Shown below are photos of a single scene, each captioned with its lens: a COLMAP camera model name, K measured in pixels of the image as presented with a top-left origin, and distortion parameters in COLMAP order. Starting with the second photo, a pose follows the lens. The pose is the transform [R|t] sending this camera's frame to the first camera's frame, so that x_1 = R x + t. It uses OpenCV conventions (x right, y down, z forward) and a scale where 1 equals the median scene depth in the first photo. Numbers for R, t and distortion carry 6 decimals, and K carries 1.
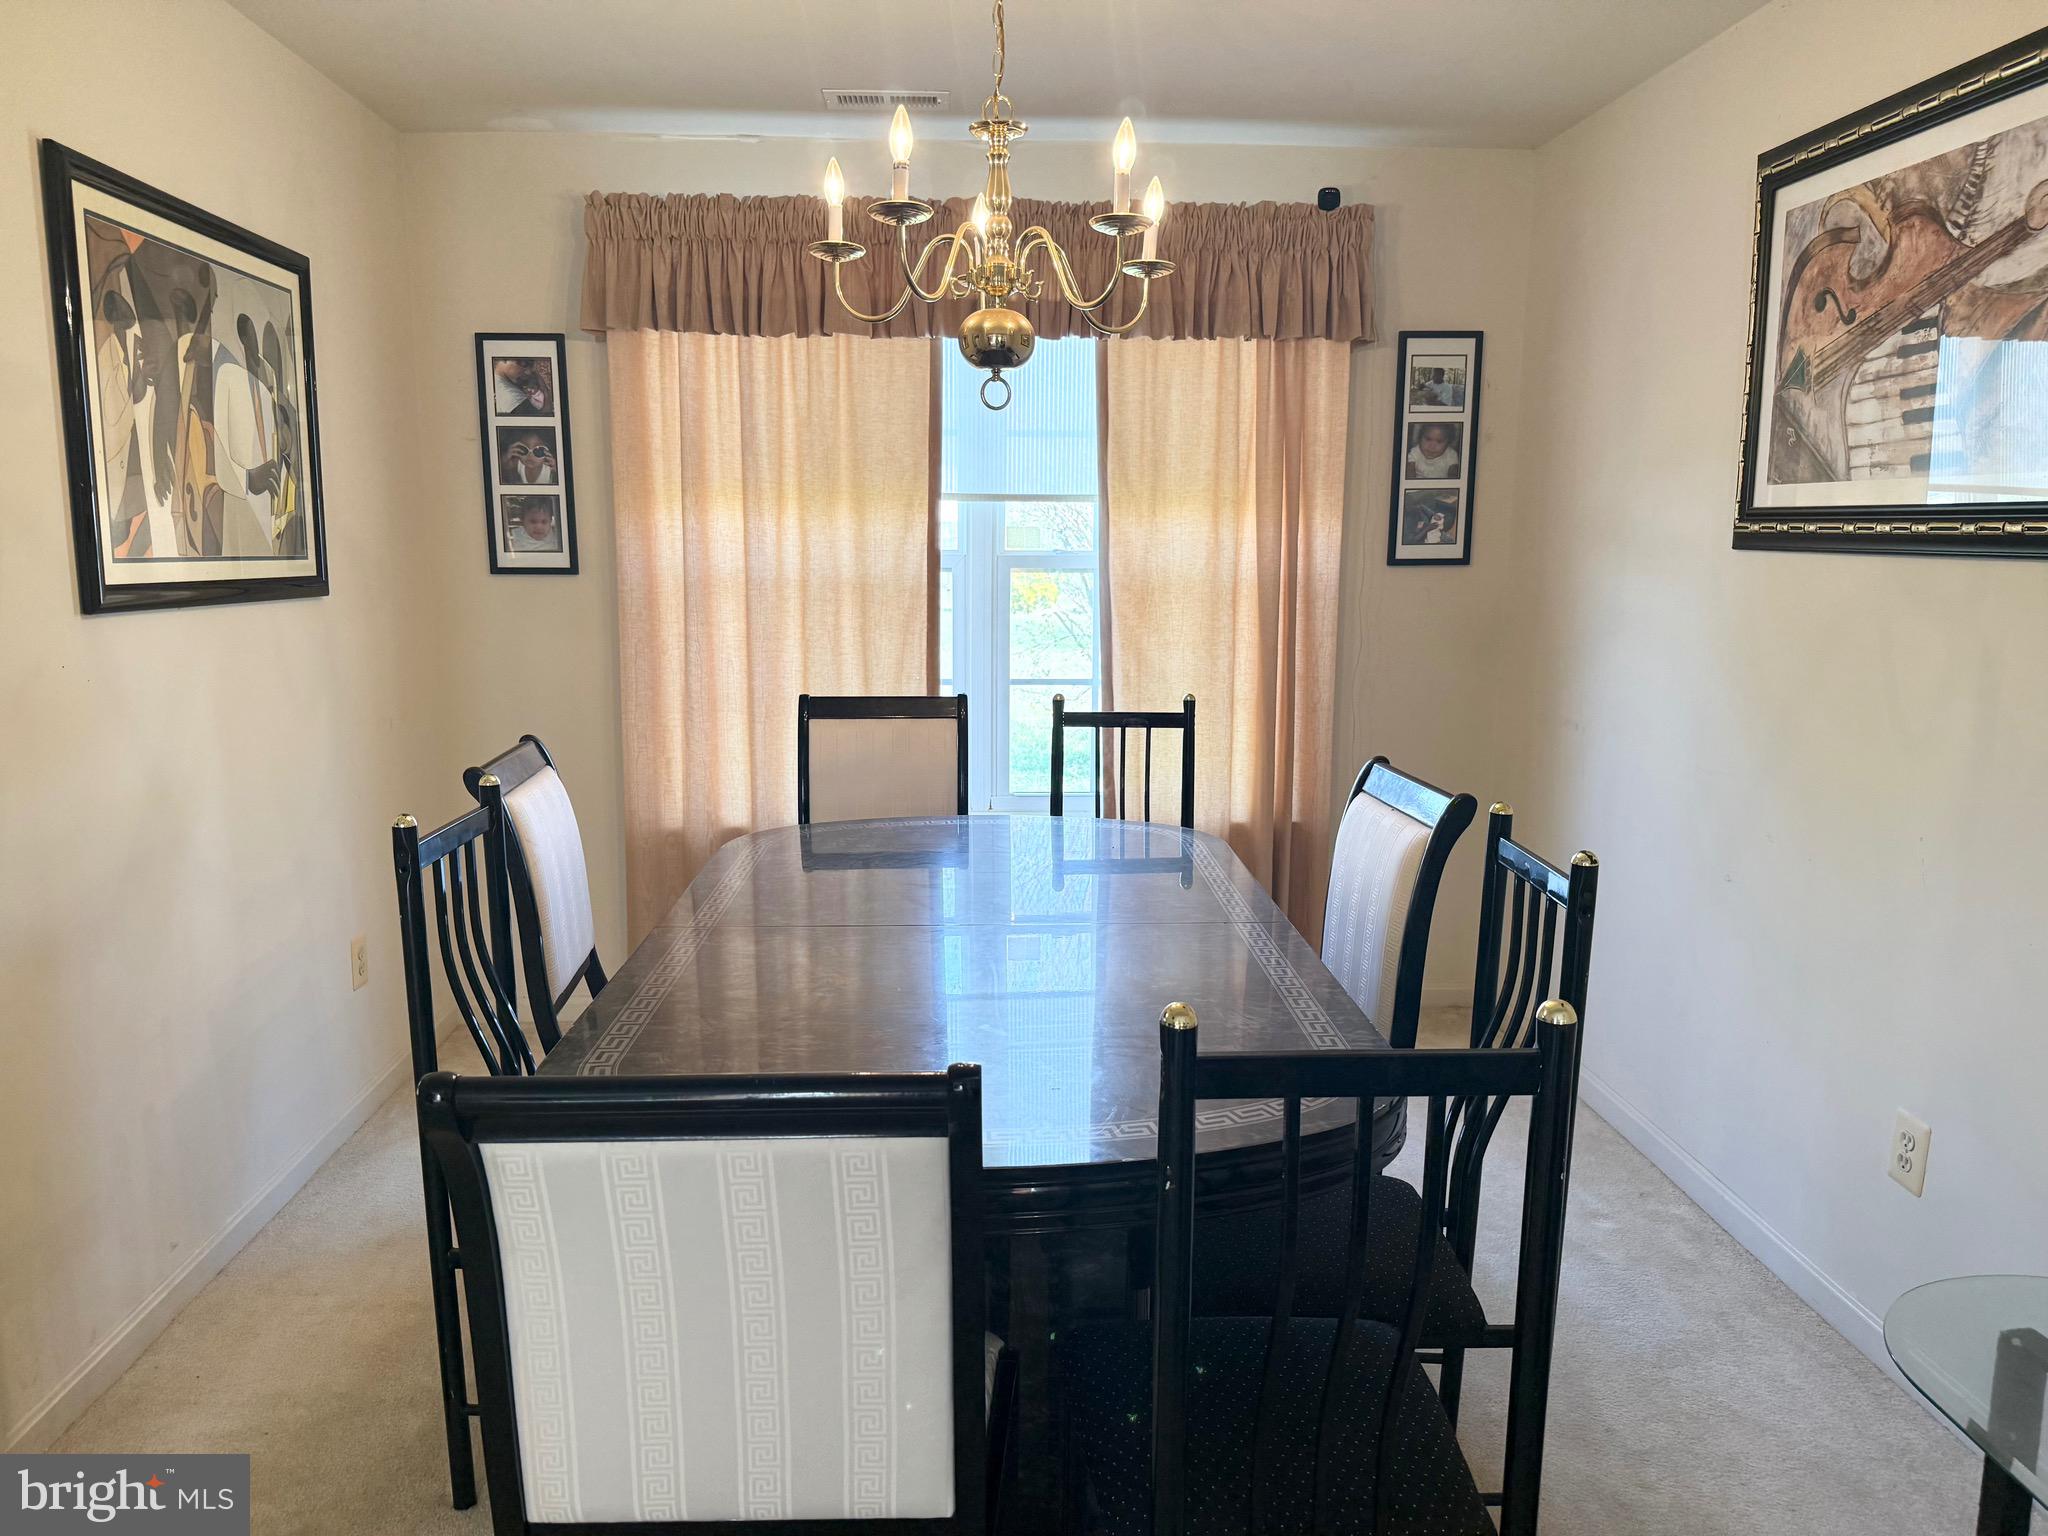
lens RADIAL K [[1436.4, 0, 1028.8], [0, 1436.4, 779.9], [0, 0, 1]] dist [0.021608, -0.002438]
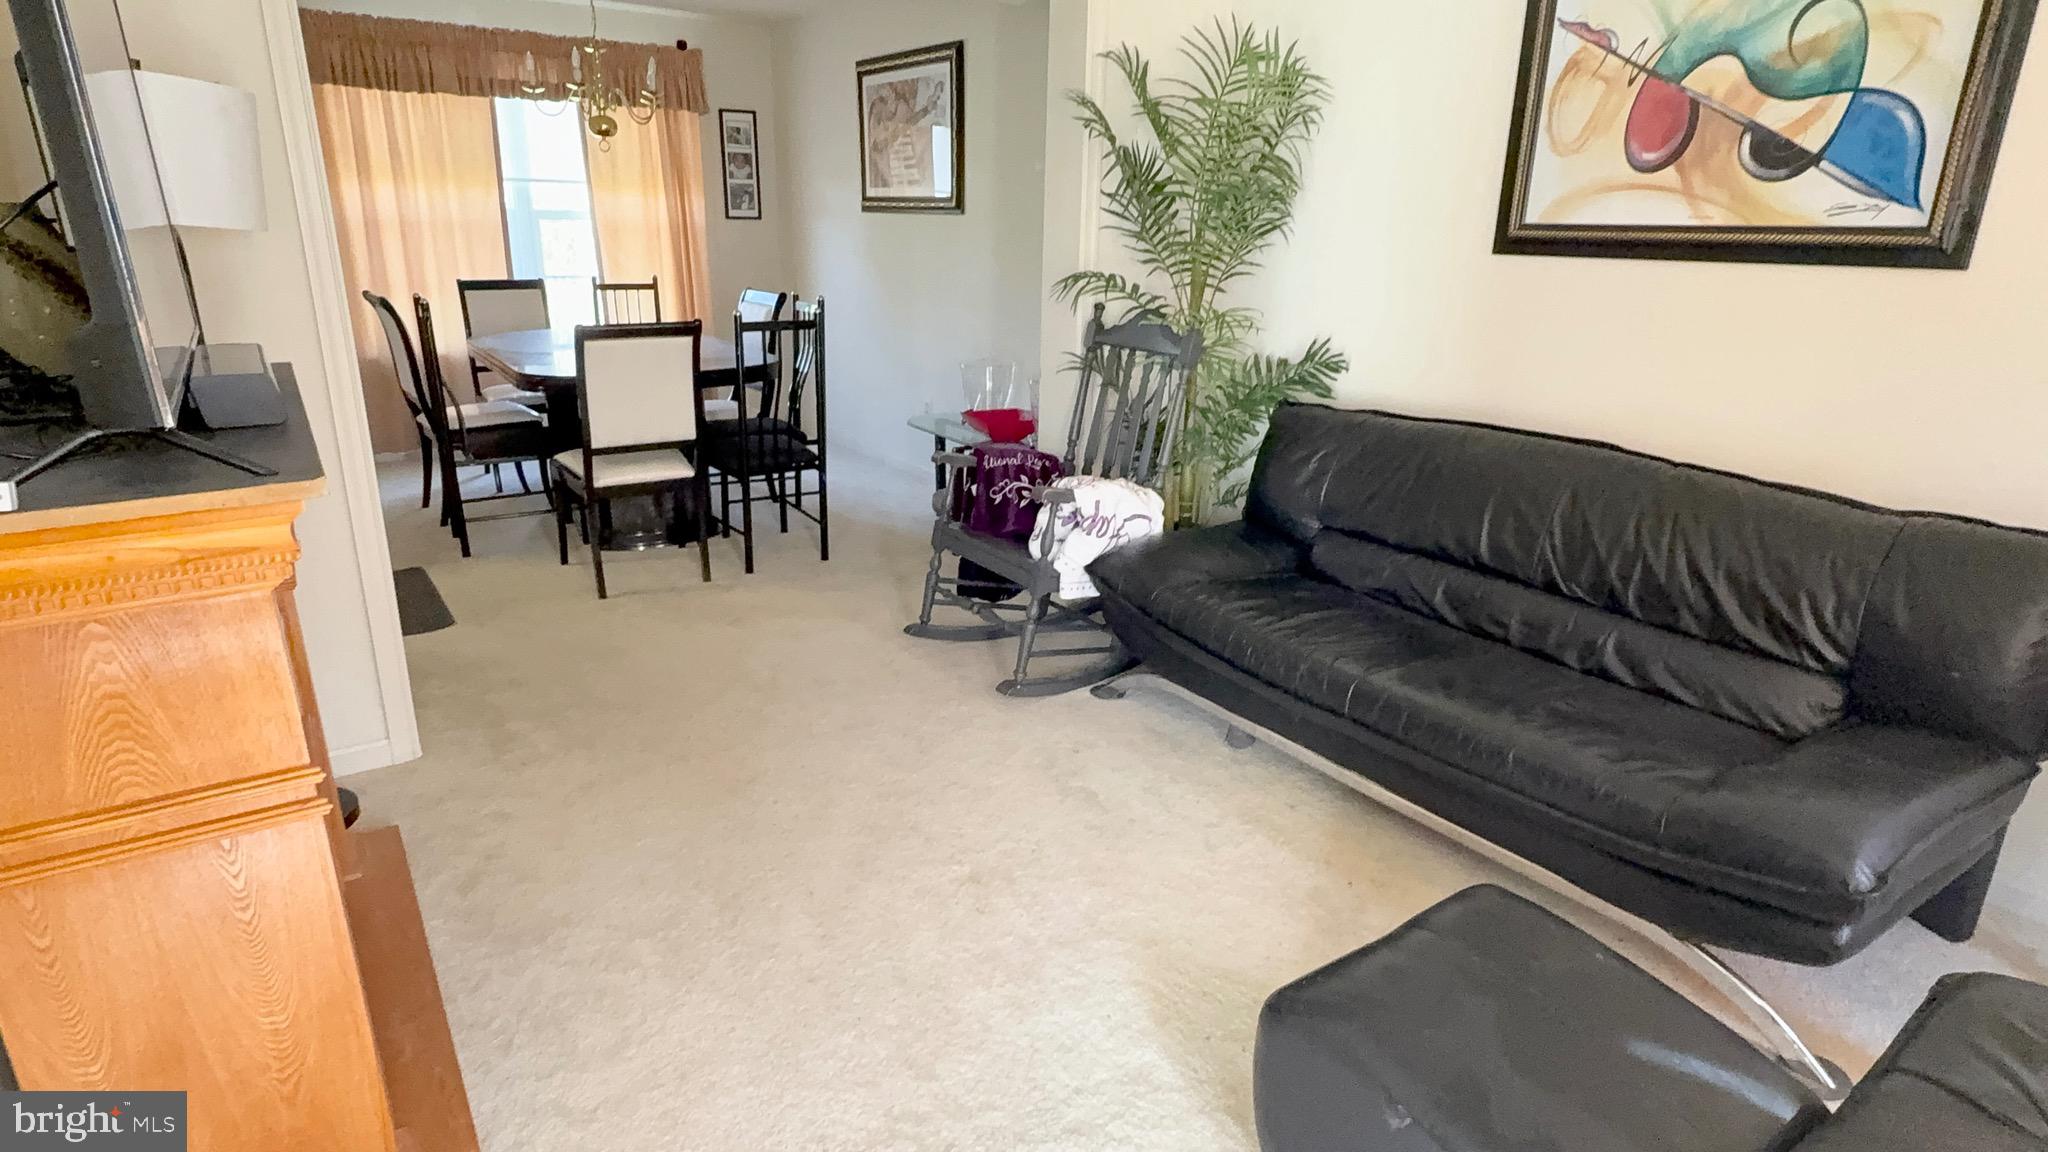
lens RADIAL K [[1118.4, 0, 1029.9], [0, 1118.4, 574.3], [0, 0, 1]] dist [0.005308, 0.000332]
pose [[0.850739, -0.146724, 0.504693, -0.319596], [0.073532, 0.984027, 0.162126, 0.151391], [-0.520419, -0.100816, 0.847939, -0.799844]]
